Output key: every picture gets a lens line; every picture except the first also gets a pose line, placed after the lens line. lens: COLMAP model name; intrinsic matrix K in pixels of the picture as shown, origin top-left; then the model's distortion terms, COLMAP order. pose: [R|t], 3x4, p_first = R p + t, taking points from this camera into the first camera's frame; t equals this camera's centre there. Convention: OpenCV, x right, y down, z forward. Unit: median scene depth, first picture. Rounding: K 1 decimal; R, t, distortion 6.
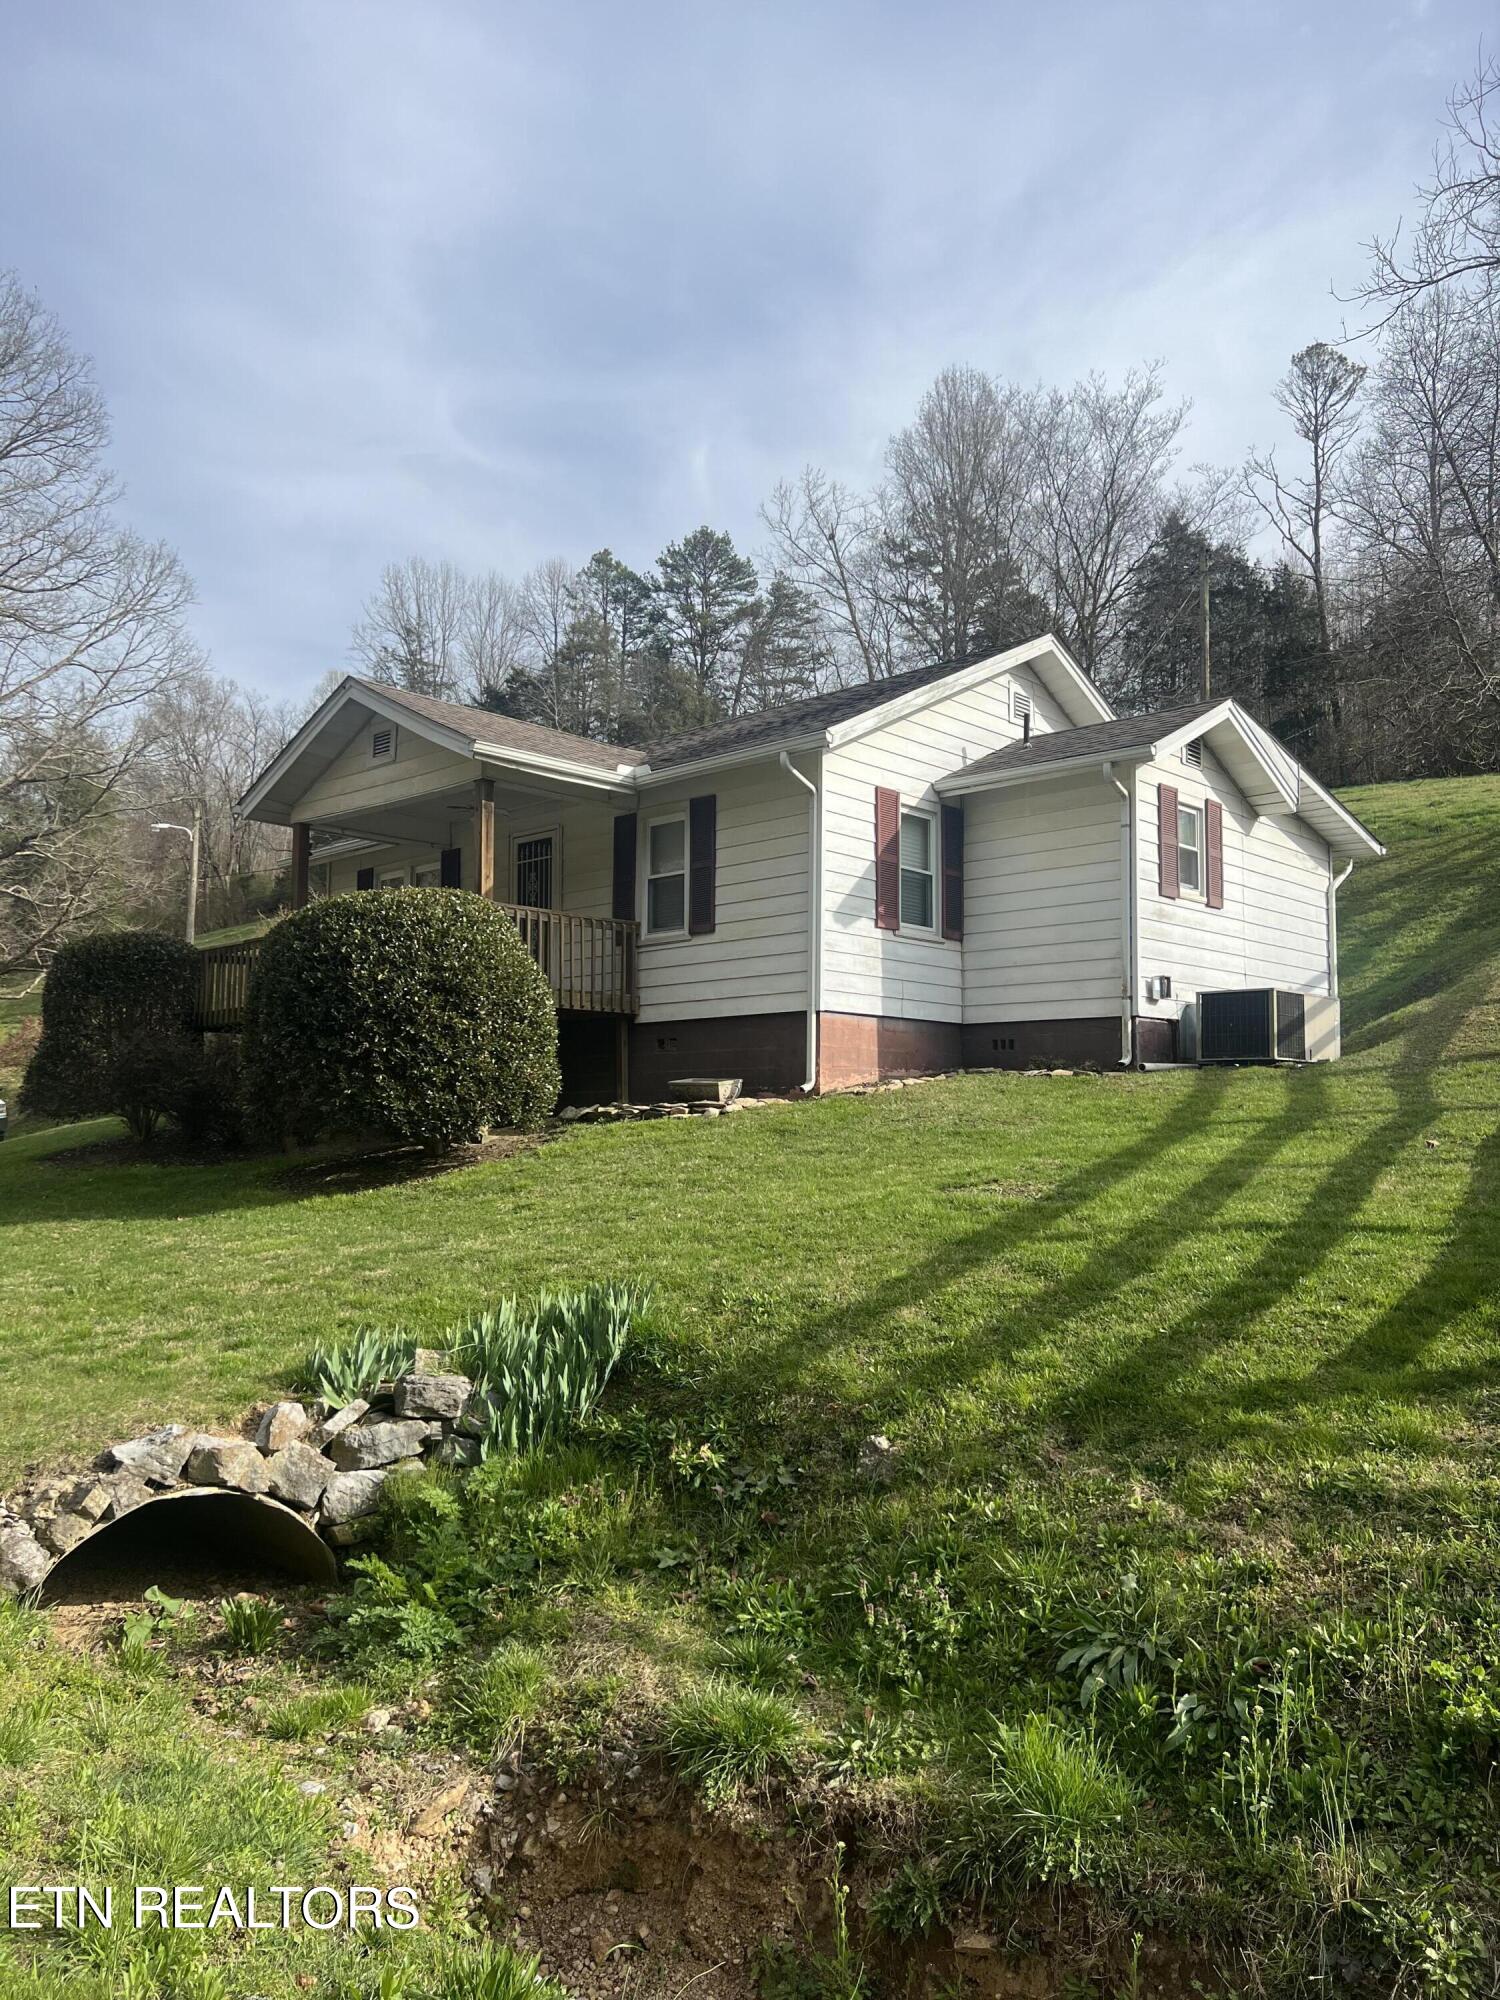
lens RADIAL K [[1507.9, 0, 751.2], [0, 1507.9, 1000.4], [0, 0, 1]] dist [0.029511, -0.005241]
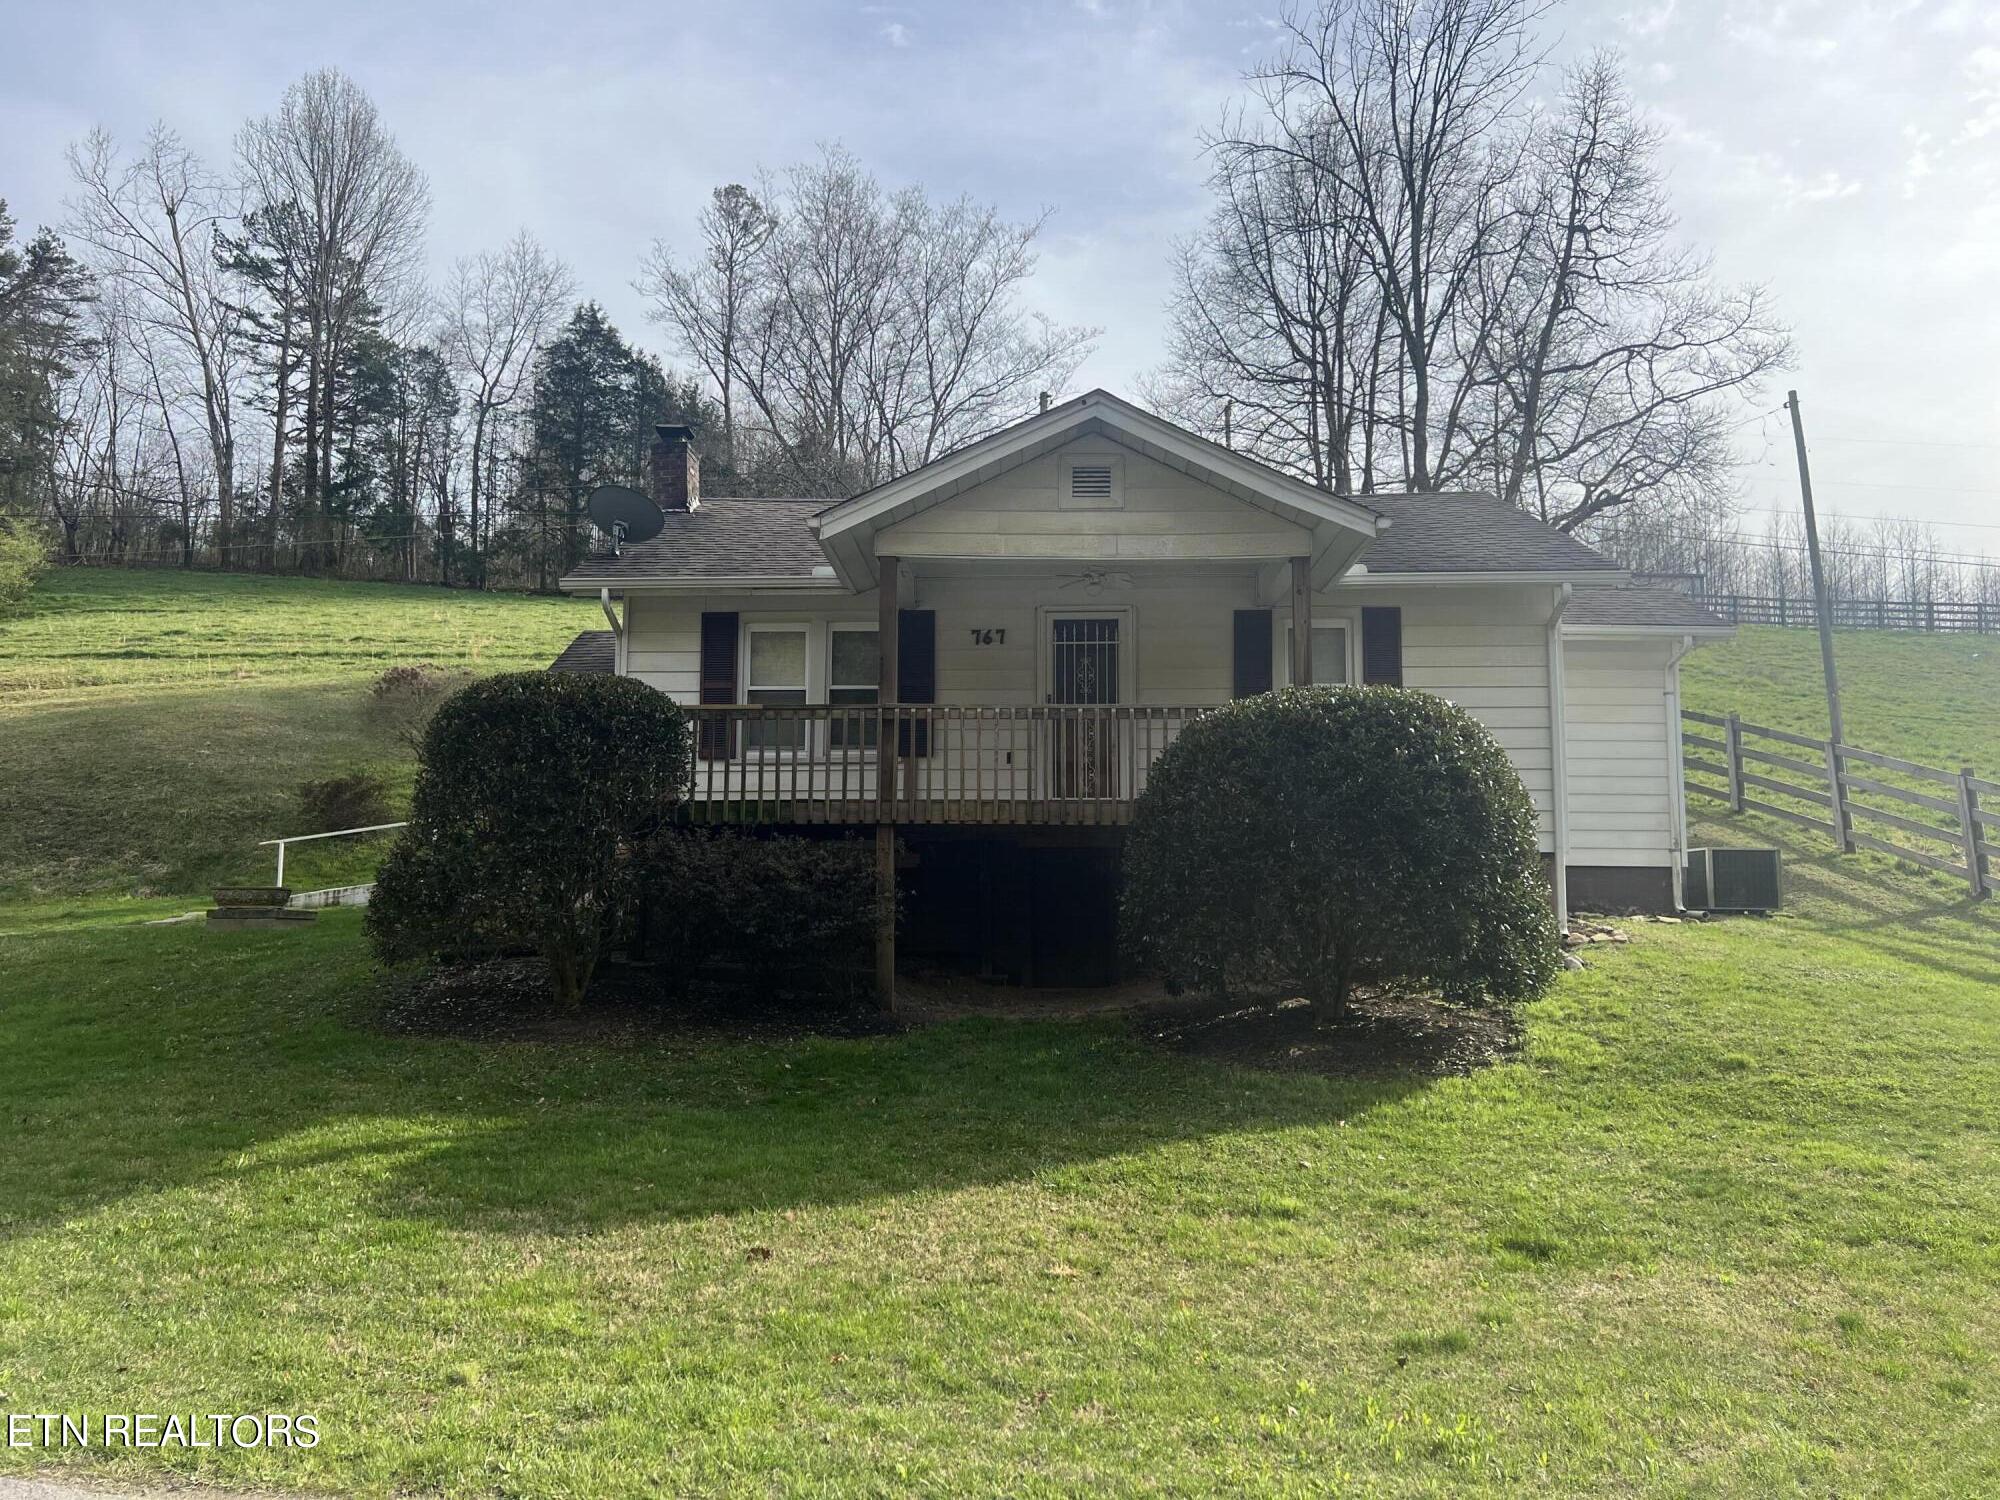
lens RADIAL K [[1507.9, 0, 999.4], [0, 1507.9, 753.1], [0, 0, 1]] dist [0.029511, -0.005241]
pose [[0.769509, 0.083294, 0.633181, -0.117272], [-0.067735, 0.996511, -0.048771, 0.002065], [-0.635034, -0.005358, 0.772466, 0.061908]]
